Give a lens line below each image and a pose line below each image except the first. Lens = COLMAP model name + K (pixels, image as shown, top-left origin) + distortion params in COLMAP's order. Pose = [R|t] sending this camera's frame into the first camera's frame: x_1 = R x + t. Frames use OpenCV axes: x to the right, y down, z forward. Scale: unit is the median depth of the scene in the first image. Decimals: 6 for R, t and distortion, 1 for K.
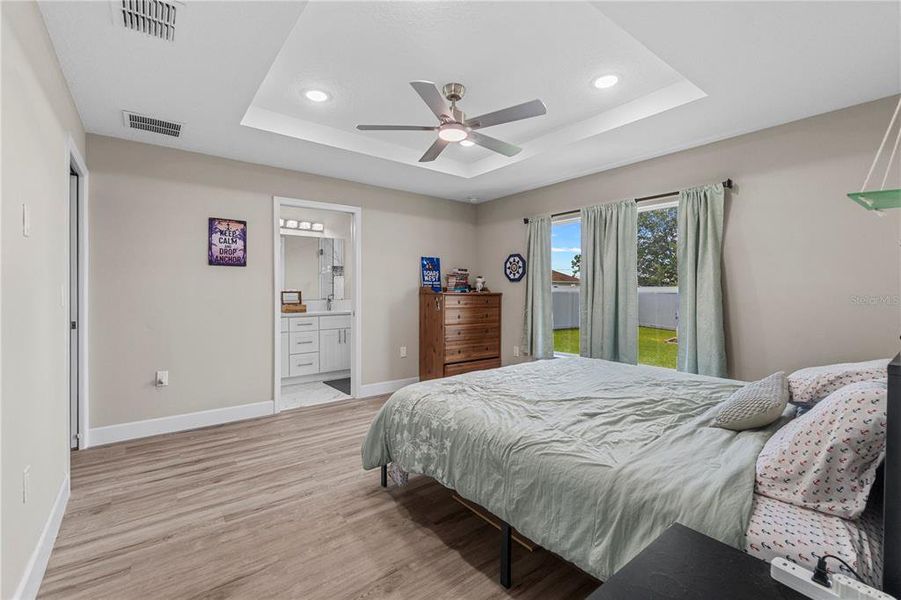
lens RADIAL K [[394.0, 0, 448.8], [0, 394.0, 295.4], [0, 0, 1]] dist [0.000422, 0.000059]
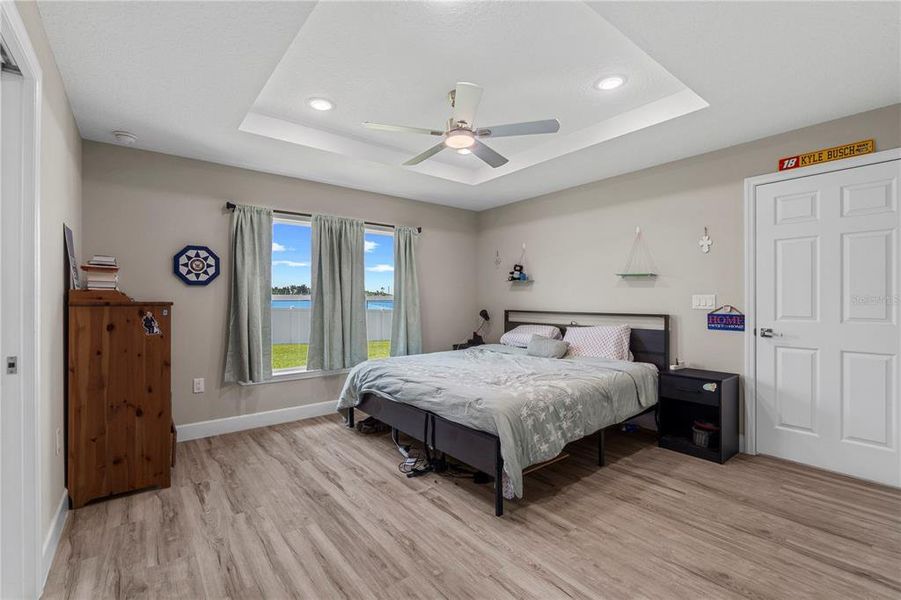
lens RADIAL K [[394.0, 0, 448.7], [0, 394.0, 301.0], [0, 0, 1]] dist [0.000422, 0.000059]
pose [[-0.013246, -0.006150, 0.999893, -0.568097], [0.012210, 0.999906, 0.006312, -0.007131], [-0.999838, 0.012292, -0.013170, 0.601578]]
